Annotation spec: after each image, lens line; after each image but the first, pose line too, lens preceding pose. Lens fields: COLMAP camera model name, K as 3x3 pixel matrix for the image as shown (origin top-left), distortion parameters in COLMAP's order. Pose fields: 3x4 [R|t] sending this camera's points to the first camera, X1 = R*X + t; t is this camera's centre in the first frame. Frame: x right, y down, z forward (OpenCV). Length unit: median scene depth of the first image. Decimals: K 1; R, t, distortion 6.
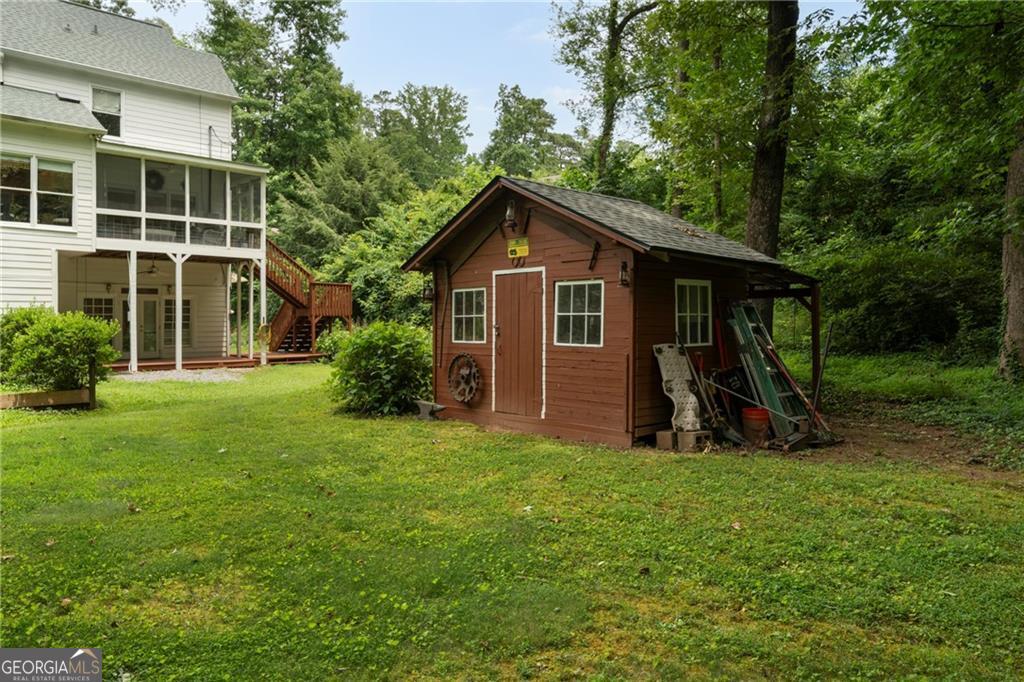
lens RADIAL K [[710.0, 0, 519.6], [0, 710.0, 317.8], [0, 0, 1]] dist [-0.005488, -0.000786]
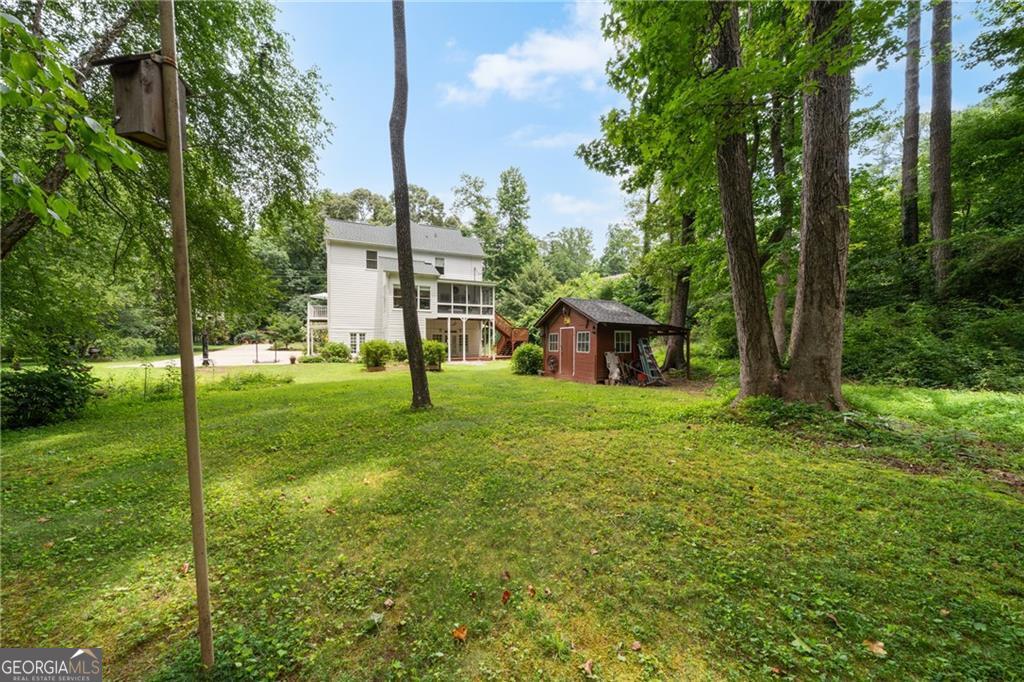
lens RADIAL K [[354.8, 0, 511.3], [0, 354.8, 342.3], [0, 0, 1]] dist [-0.008579, -0.000070]
pose [[0.952926, 0.002947, -0.303190, 0.095501], [-0.001561, 0.999987, 0.004814, -0.004383], [0.303200, -0.004114, 0.952918, -0.221474]]
